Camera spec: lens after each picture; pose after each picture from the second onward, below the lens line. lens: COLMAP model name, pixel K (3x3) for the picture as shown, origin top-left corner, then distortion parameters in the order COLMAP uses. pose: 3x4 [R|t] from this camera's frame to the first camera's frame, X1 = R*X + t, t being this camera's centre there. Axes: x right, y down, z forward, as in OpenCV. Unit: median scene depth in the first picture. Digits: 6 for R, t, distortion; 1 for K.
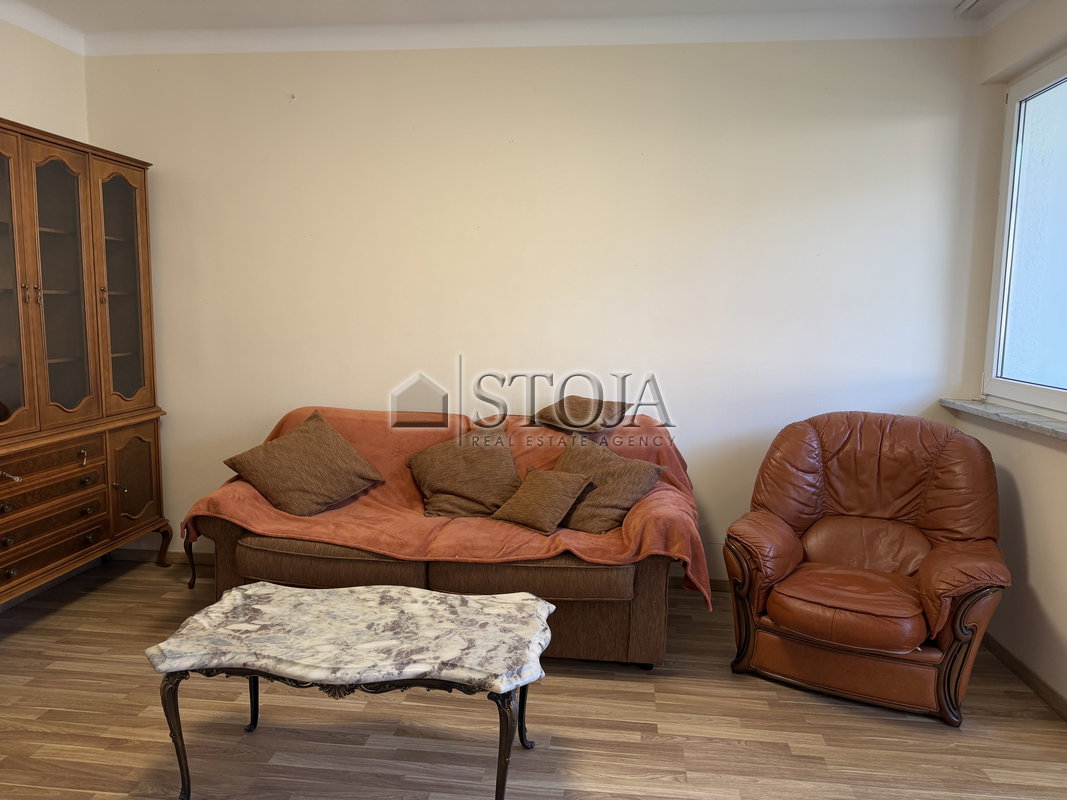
lens RADIAL K [[752.3, 0, 533.5], [0, 752.3, 400.0], [0, 0, 1]] dist [0.118967, -0.180281]
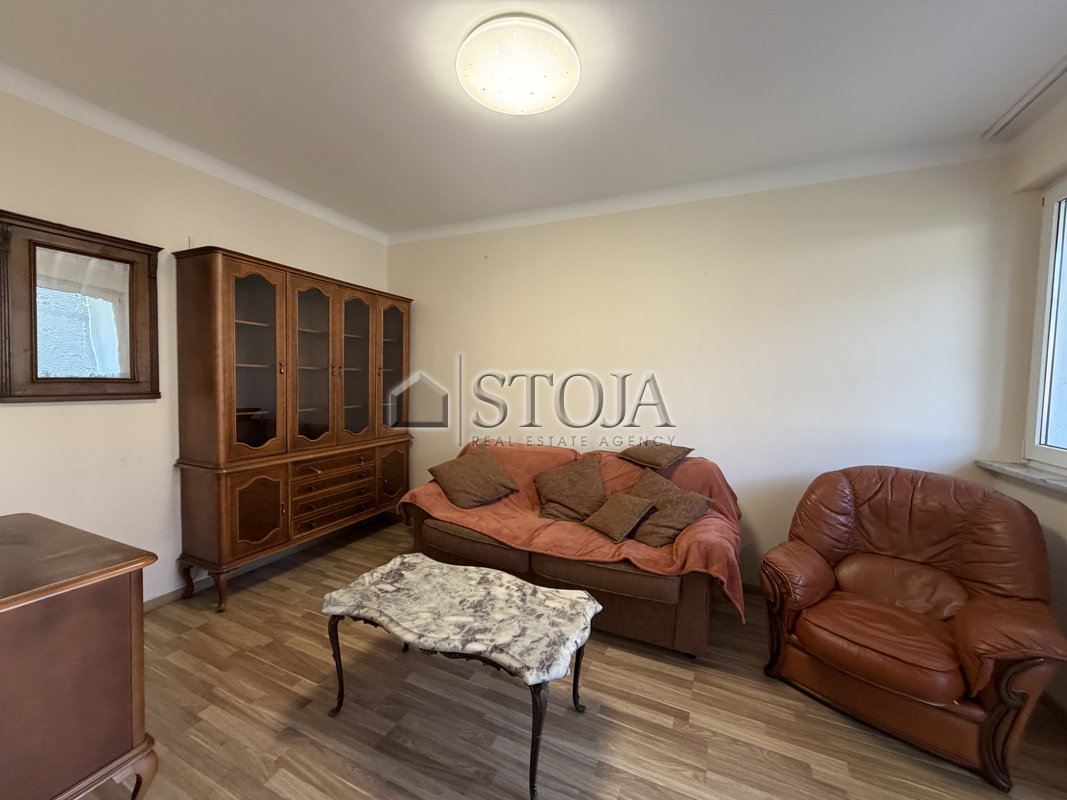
lens RADIAL K [[422.9, 0, 529.8], [0, 422.9, 399.9], [0, 0, 1]] dist [-0.001456, 0.000476]
pose [[0.947319, 0.021495, -0.319570, 0.110207], [-0.045789, 0.996586, -0.068703, -0.020387], [0.317003, 0.079717, 0.945069, 0.205033]]
